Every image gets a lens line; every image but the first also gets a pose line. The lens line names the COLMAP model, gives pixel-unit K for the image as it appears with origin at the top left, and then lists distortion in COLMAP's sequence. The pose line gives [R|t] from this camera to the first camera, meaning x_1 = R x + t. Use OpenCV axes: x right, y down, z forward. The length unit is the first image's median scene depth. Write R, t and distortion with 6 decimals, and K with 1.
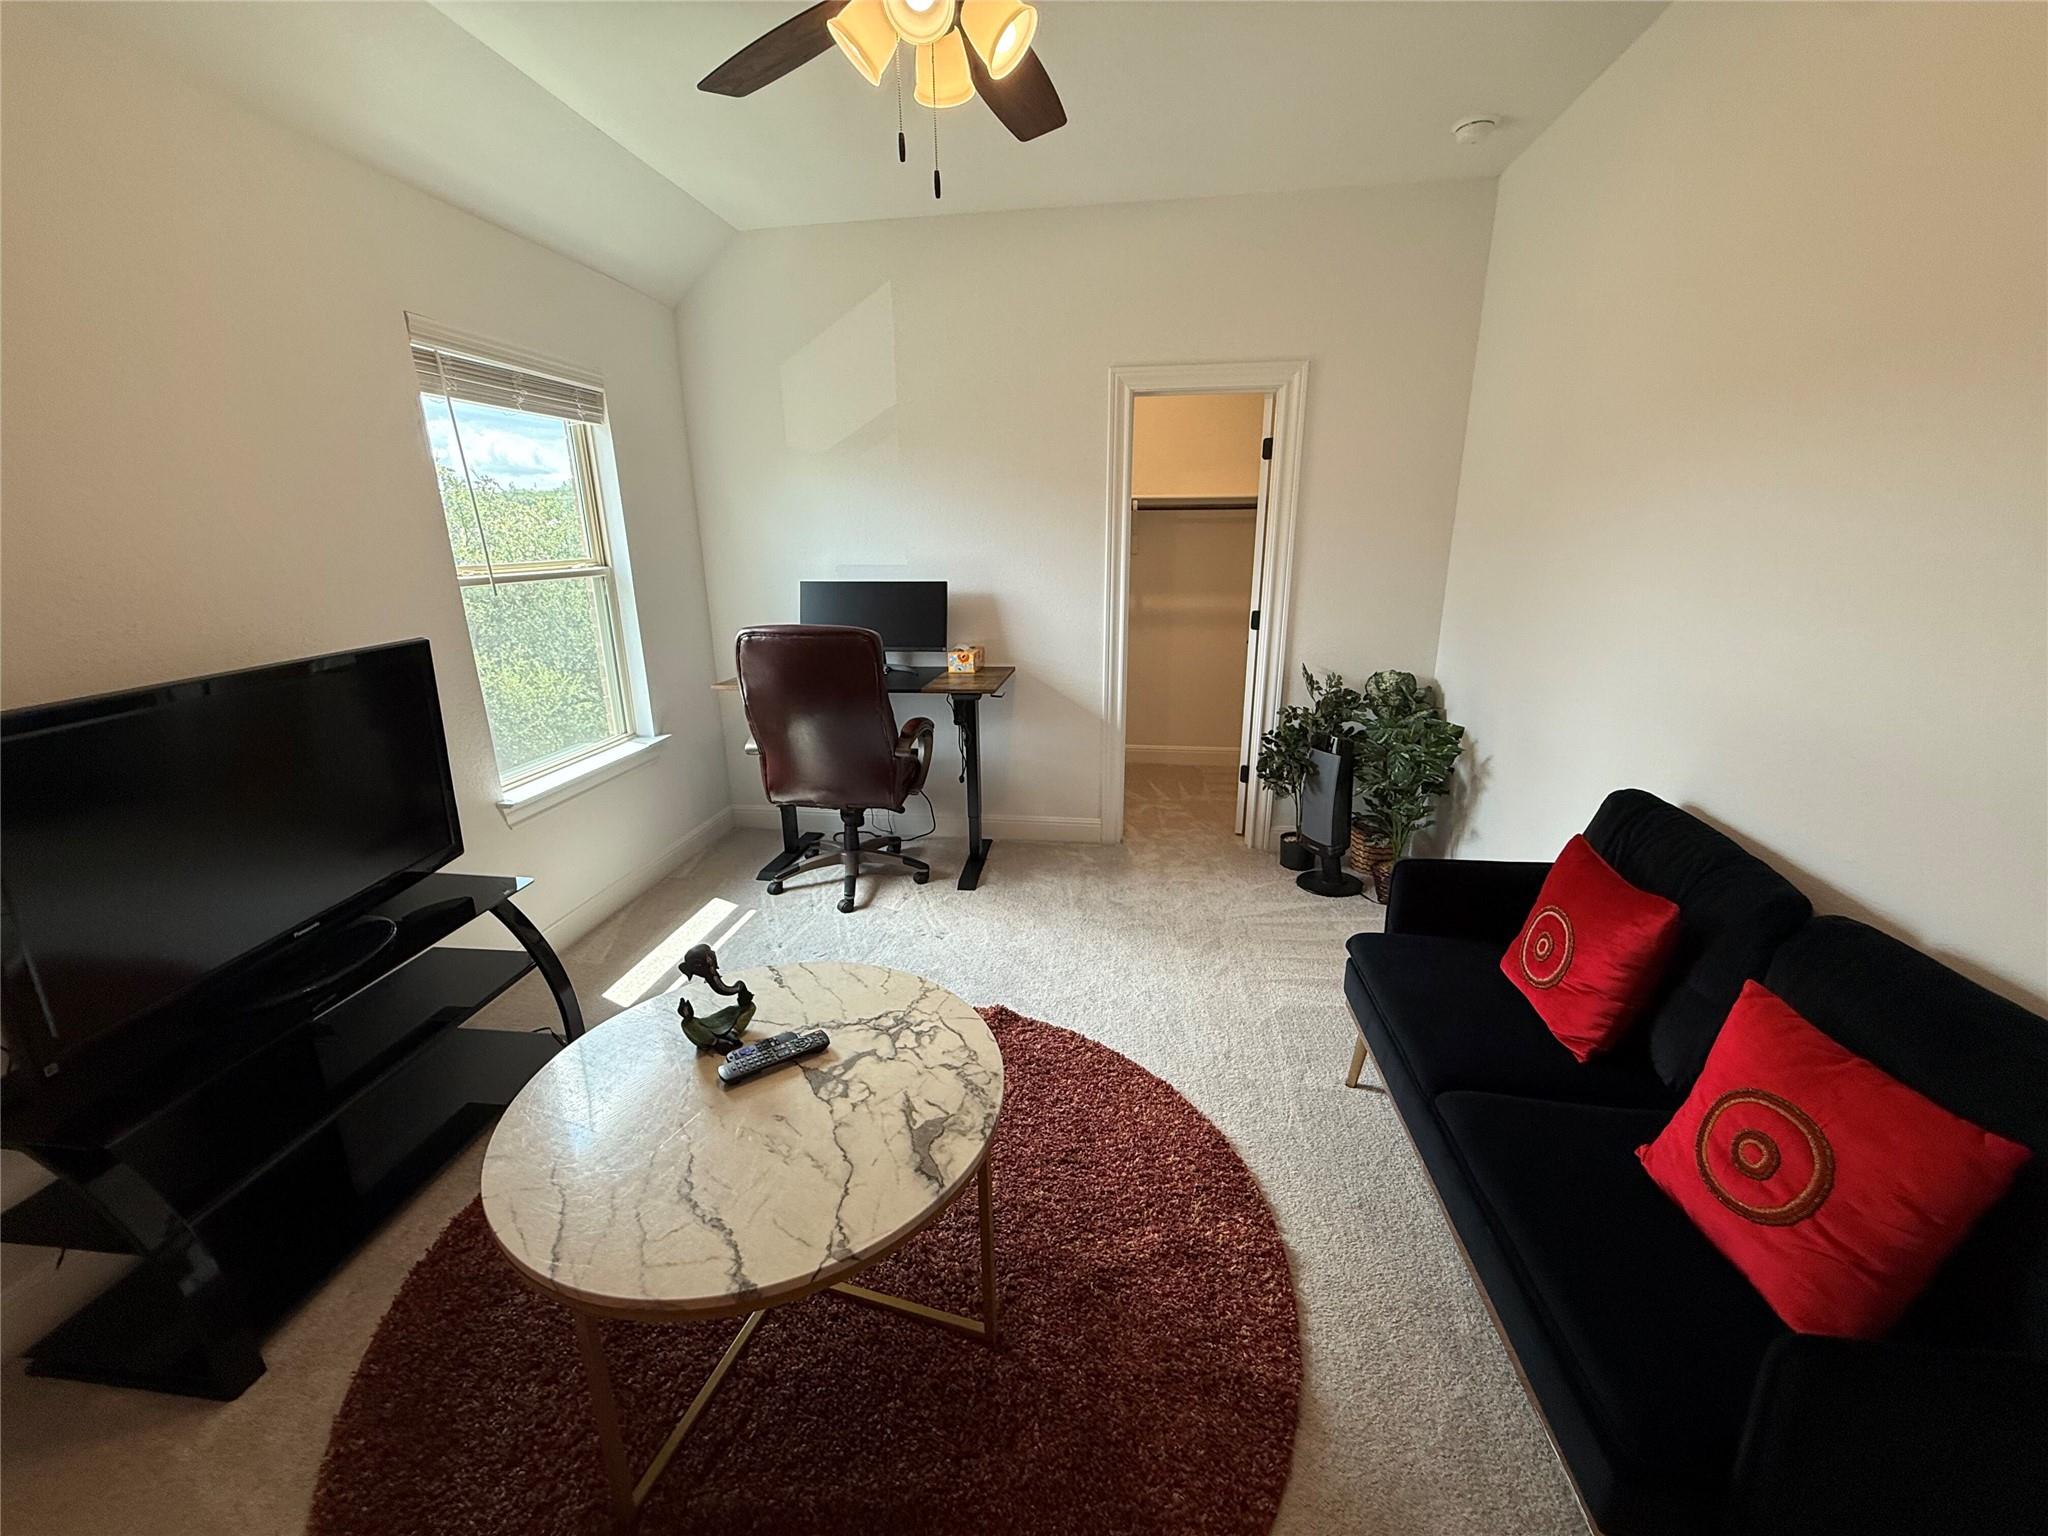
lens RADIAL K [[817.1, 0, 1024.2], [0, 817.1, 767.4], [0, 0, 1]] dist [-0.006507, 0.000649]
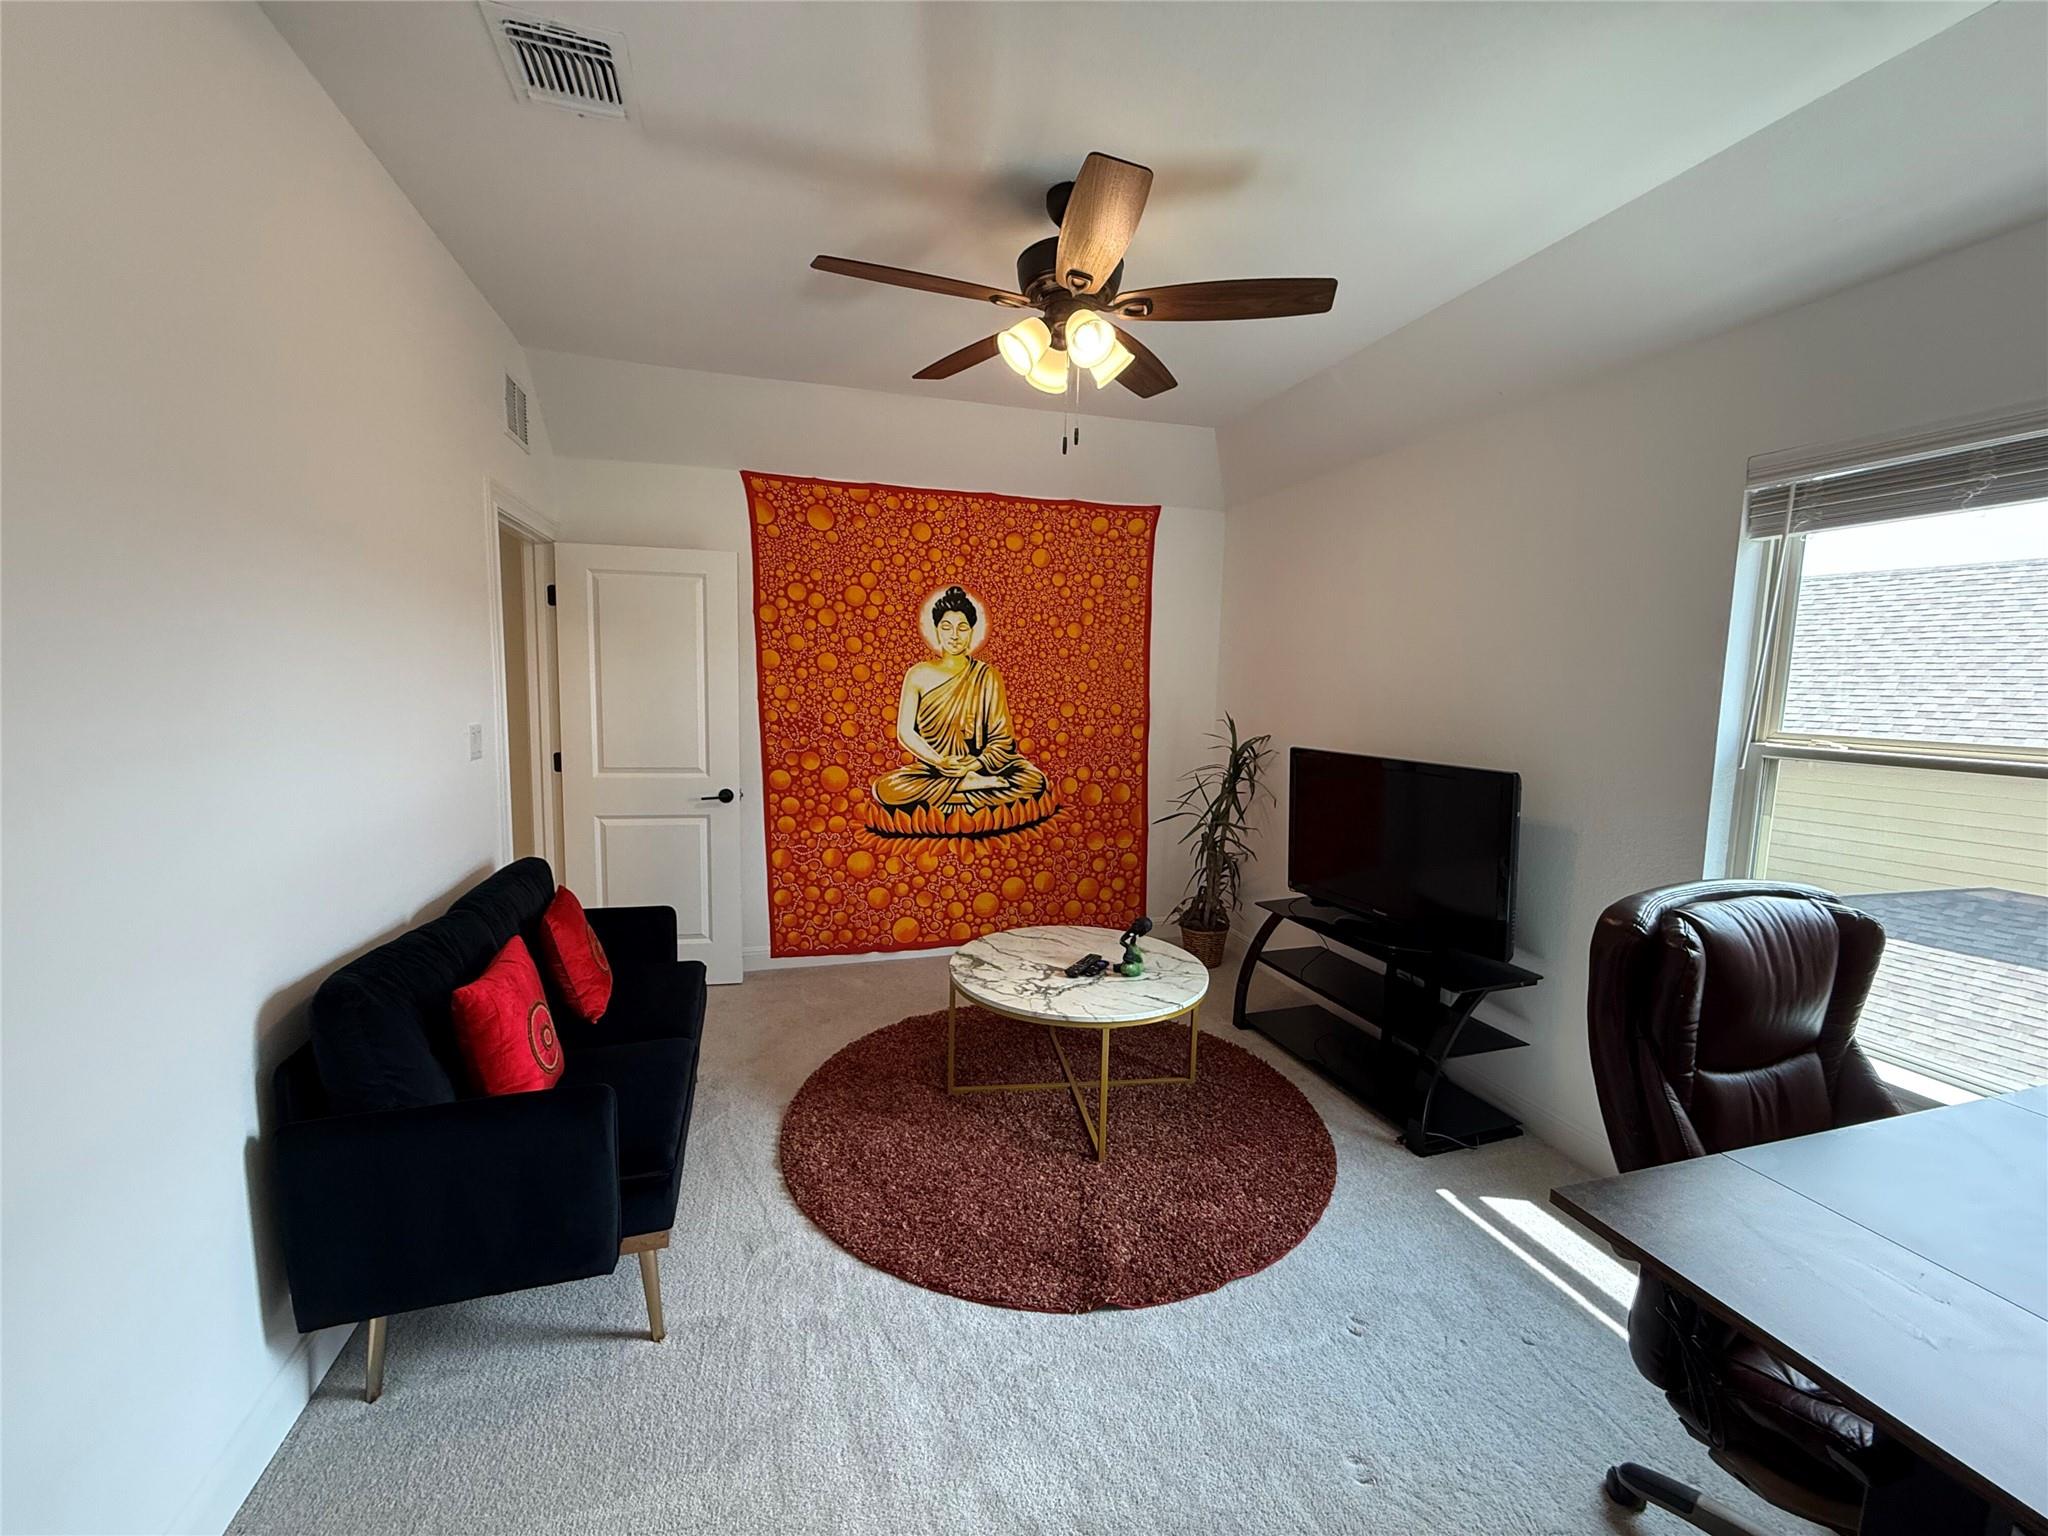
lens RADIAL K [[817.1, 0, 1022.7], [0, 817.1, 766.0], [0, 0, 1]] dist [-0.006507, 0.000649]
pose [[-0.907971, 0.042173, -0.416905, 0.564686], [-0.125837, 0.921559, 0.367280, -0.710600], [0.399692, 0.385942, -0.831442, 2.347130]]
